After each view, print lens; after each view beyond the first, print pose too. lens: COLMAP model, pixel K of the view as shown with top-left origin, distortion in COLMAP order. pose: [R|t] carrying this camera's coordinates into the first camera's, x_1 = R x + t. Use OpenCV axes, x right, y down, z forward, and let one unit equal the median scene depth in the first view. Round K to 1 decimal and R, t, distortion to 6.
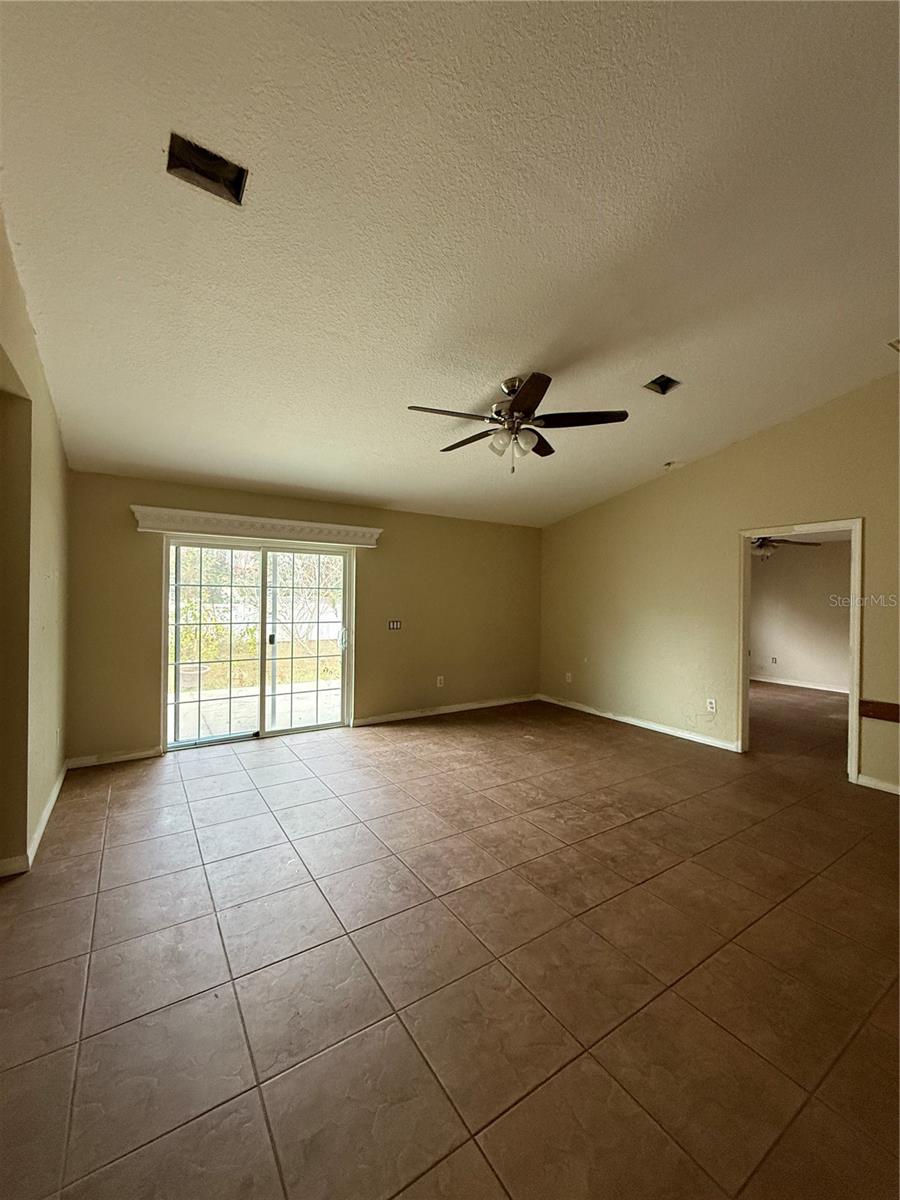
lens RADIAL K [[481.7, 0, 452.8], [0, 481.7, 601.0], [0, 0, 1]] dist [0.004579, 0.000647]
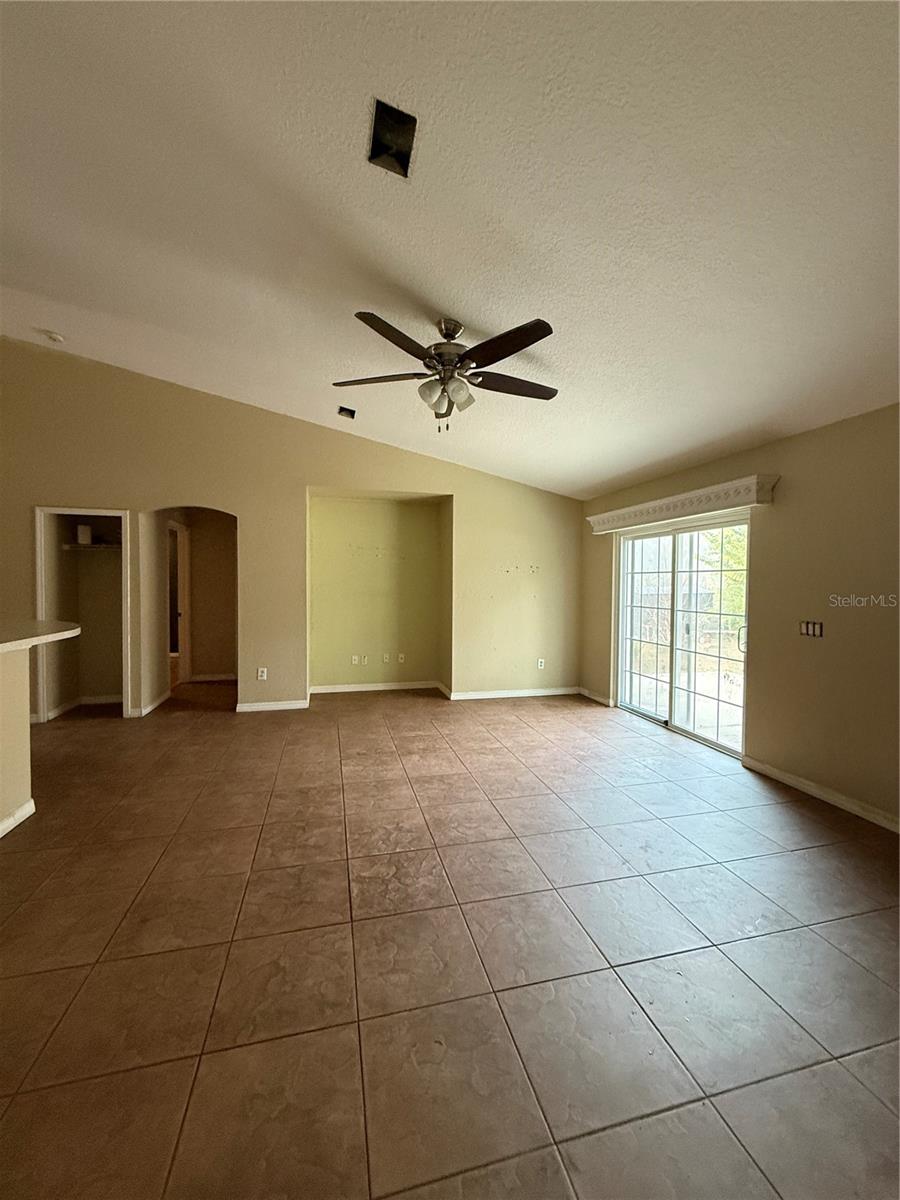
lens RADIAL K [[481.7, 0, 448.3], [0, 481.7, 602.5], [0, 0, 1]] dist [0.004579, 0.000647]
pose [[-0.341594, 0.020930, -0.939614, 0.873625], [-0.023787, 0.999239, 0.030906, 0.016723], [0.939546, 0.032908, -0.340837, 1.207413]]
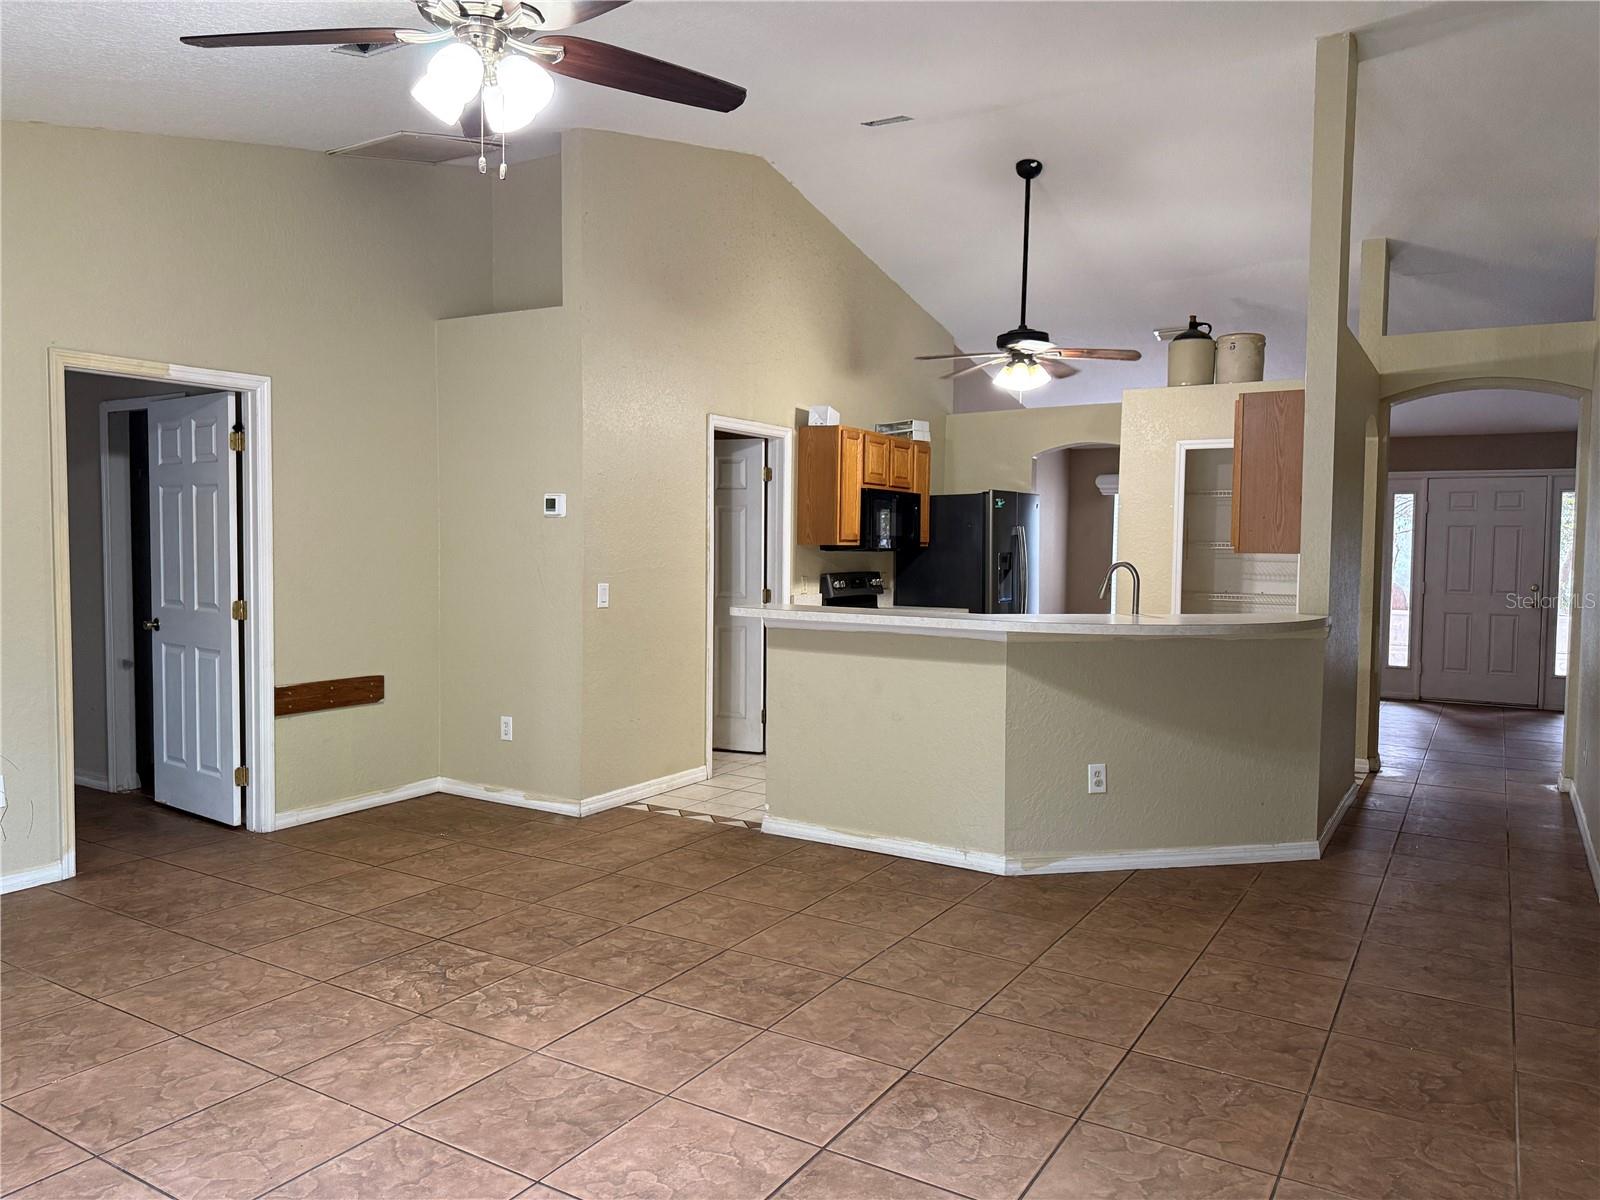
lens RADIAL K [[1134.3, 0, 802.9], [0, 1134.3, 596.3], [0, 0, 1]] dist [0.006583, -0.015202]
pose [[-0.416560, -0.070252, 0.906390, -0.722034], [-0.006425, 0.997212, 0.074338, -0.014471], [-0.909085, 0.025142, -0.415851, 1.055416]]
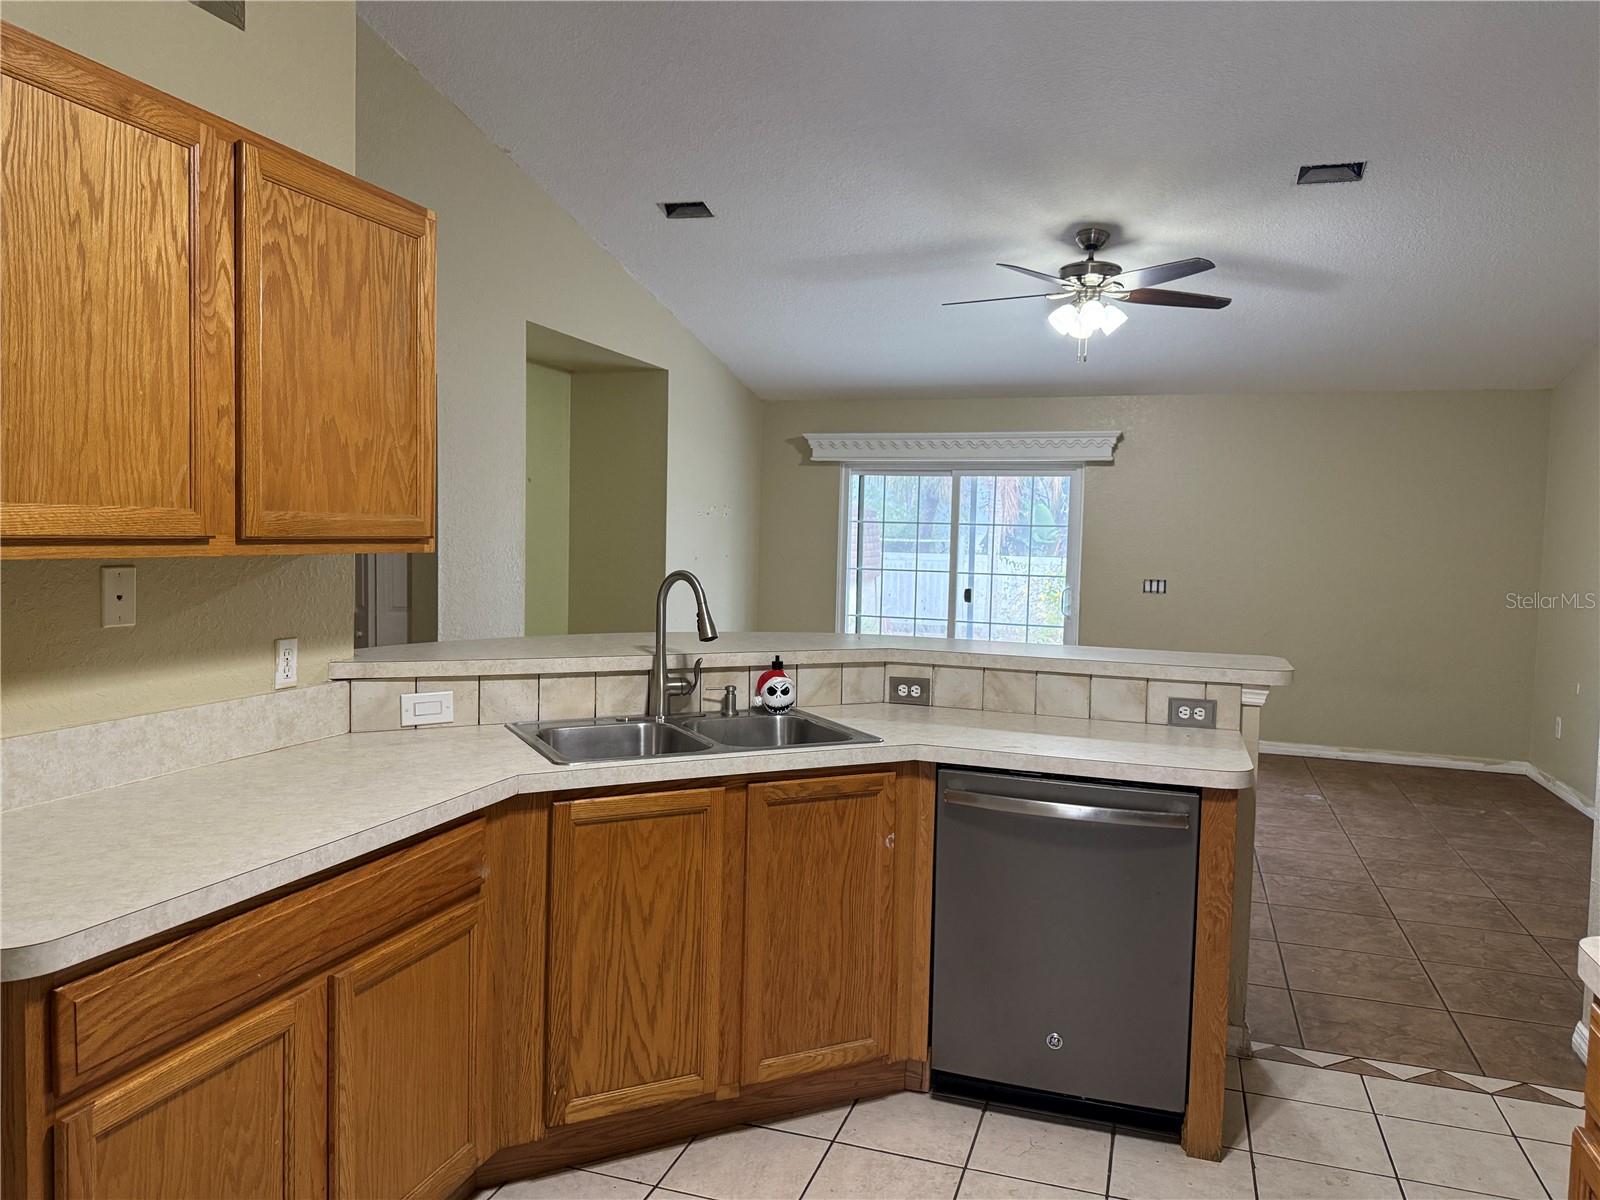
lens RADIAL K [[1134.3, 0, 800.0], [0, 1134.3, 595.4], [0, 0, 1]] dist [0.006583, -0.015202]
pose [[0.614210, 0.045838, -0.787810, 1.123987], [-0.027934, 0.998949, 0.036345, 0.033258], [0.788648, -0.000317, 0.614845, -0.352921]]
